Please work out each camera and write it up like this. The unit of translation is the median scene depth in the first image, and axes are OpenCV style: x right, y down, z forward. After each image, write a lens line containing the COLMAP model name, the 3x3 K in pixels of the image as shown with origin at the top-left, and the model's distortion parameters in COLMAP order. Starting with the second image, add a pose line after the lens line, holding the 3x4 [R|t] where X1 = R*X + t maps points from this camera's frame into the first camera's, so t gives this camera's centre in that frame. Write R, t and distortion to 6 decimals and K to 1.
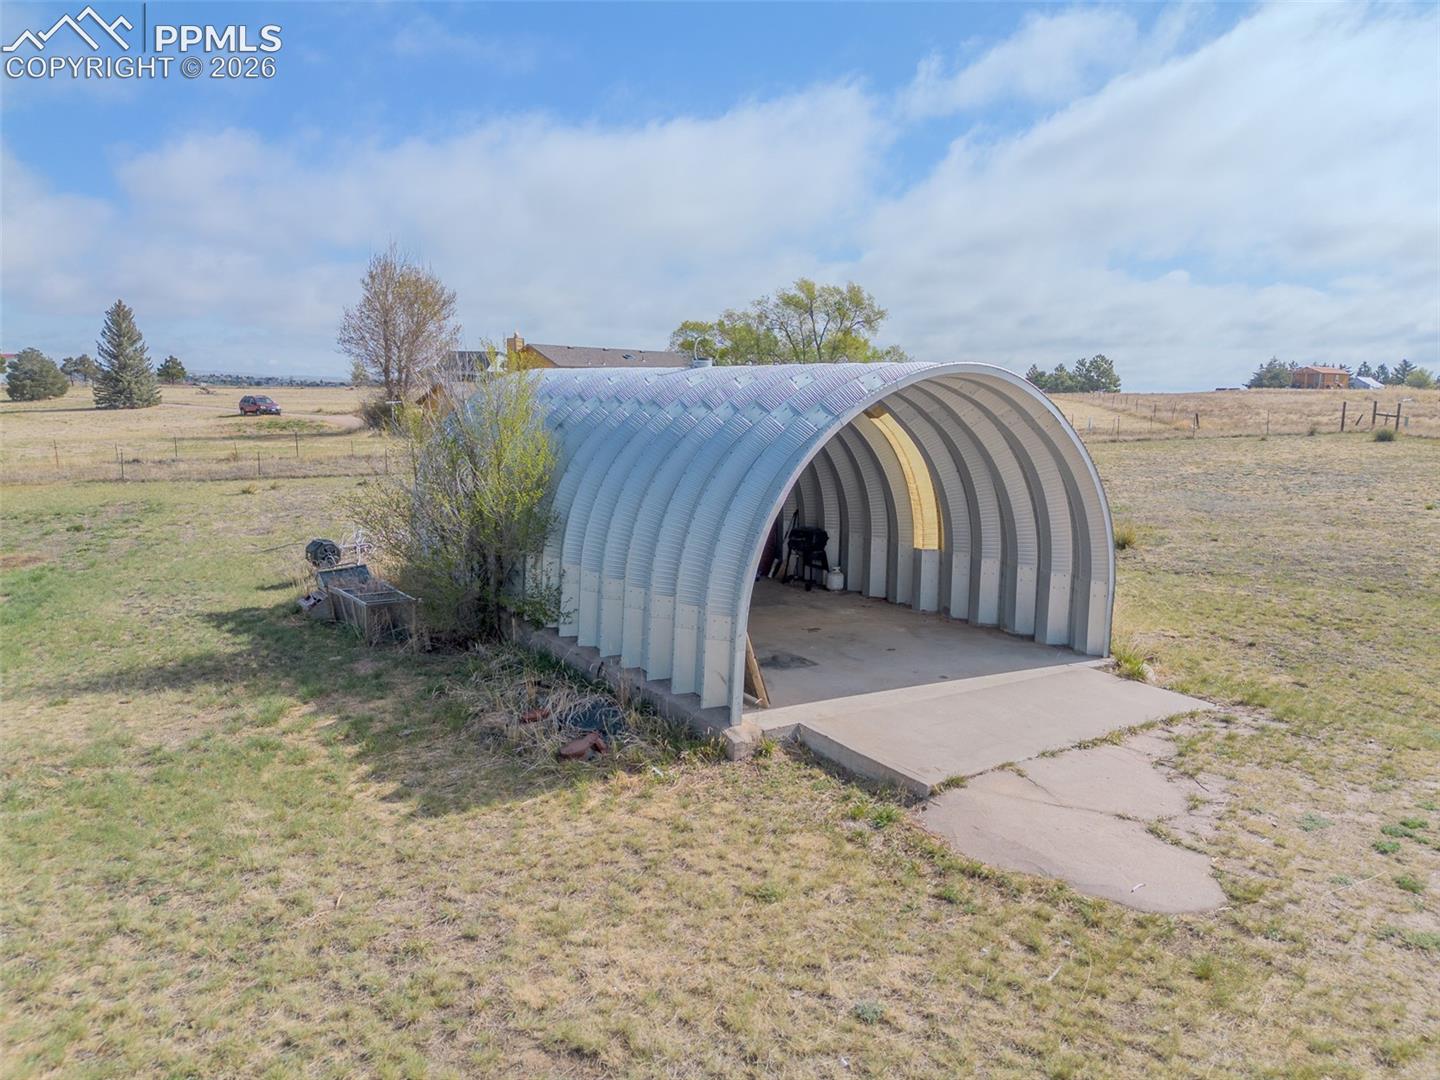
lens RADIAL K [[1022.5, 0, 723.1], [0, 1022.5, 541.7], [0, 0, 1]] dist [0.067869, -0.072998]
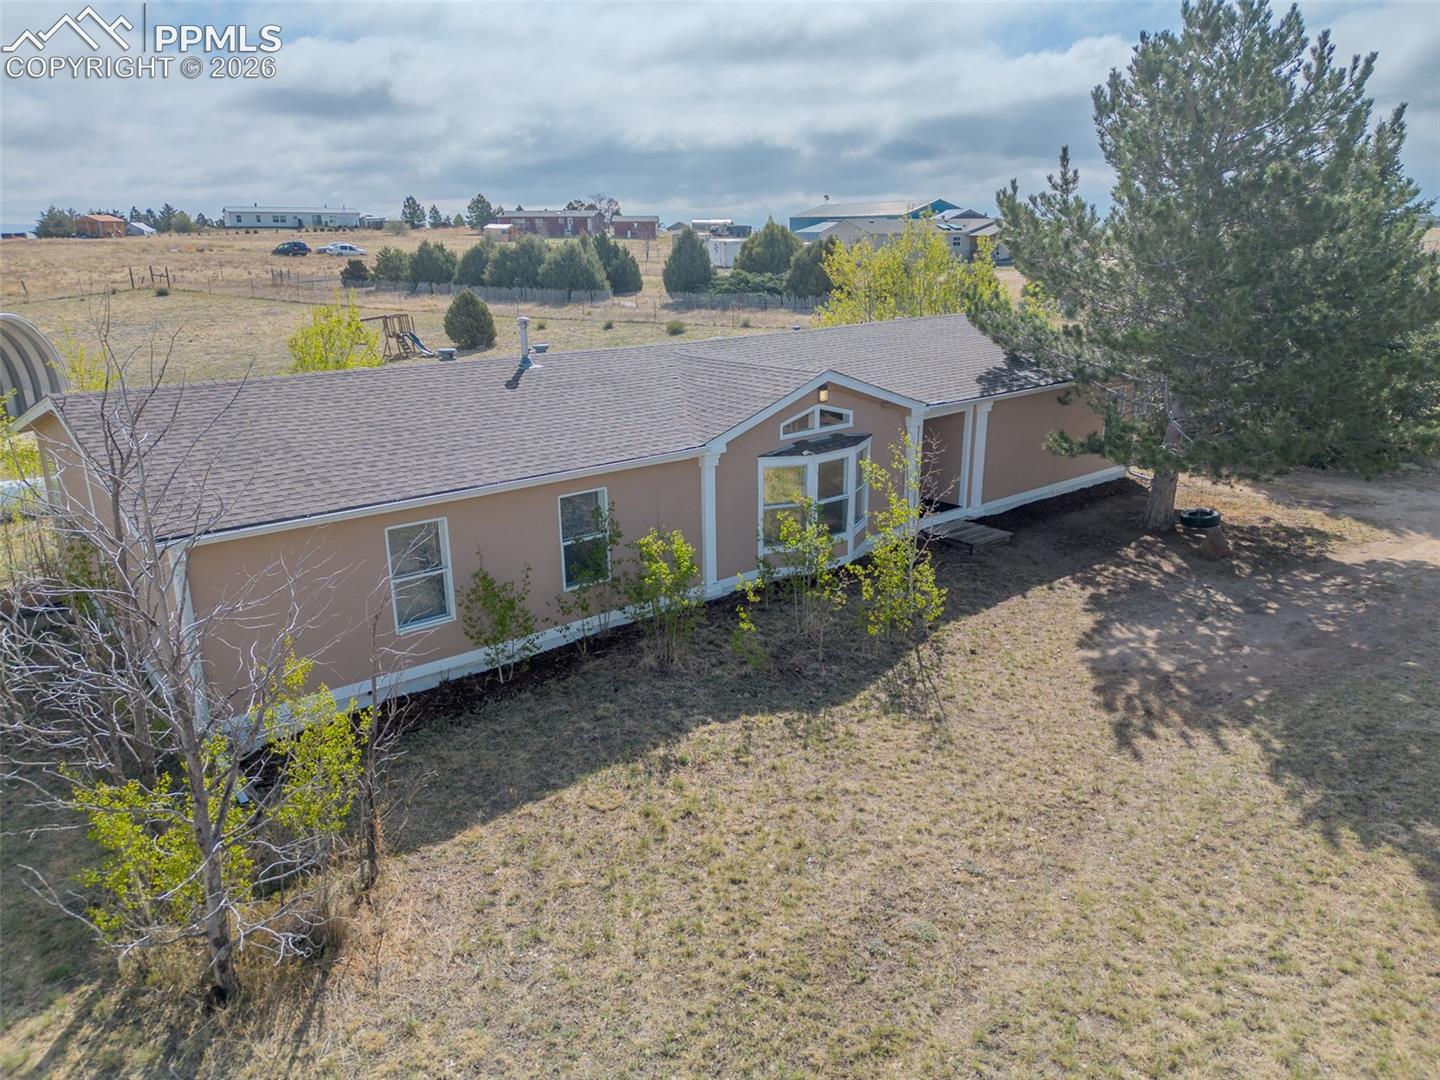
lens RADIAL K [[1022.5, 0, 723.1], [0, 1022.5, 541.7], [0, 0, 1]] dist [0.067869, -0.072998]
pose [[0.505750, -0.276135, 0.817292, -0.106246], [0.141752, 0.961110, 0.237009, 0.002296], [-0.850954, -0.004014, 0.525224, -0.182383]]
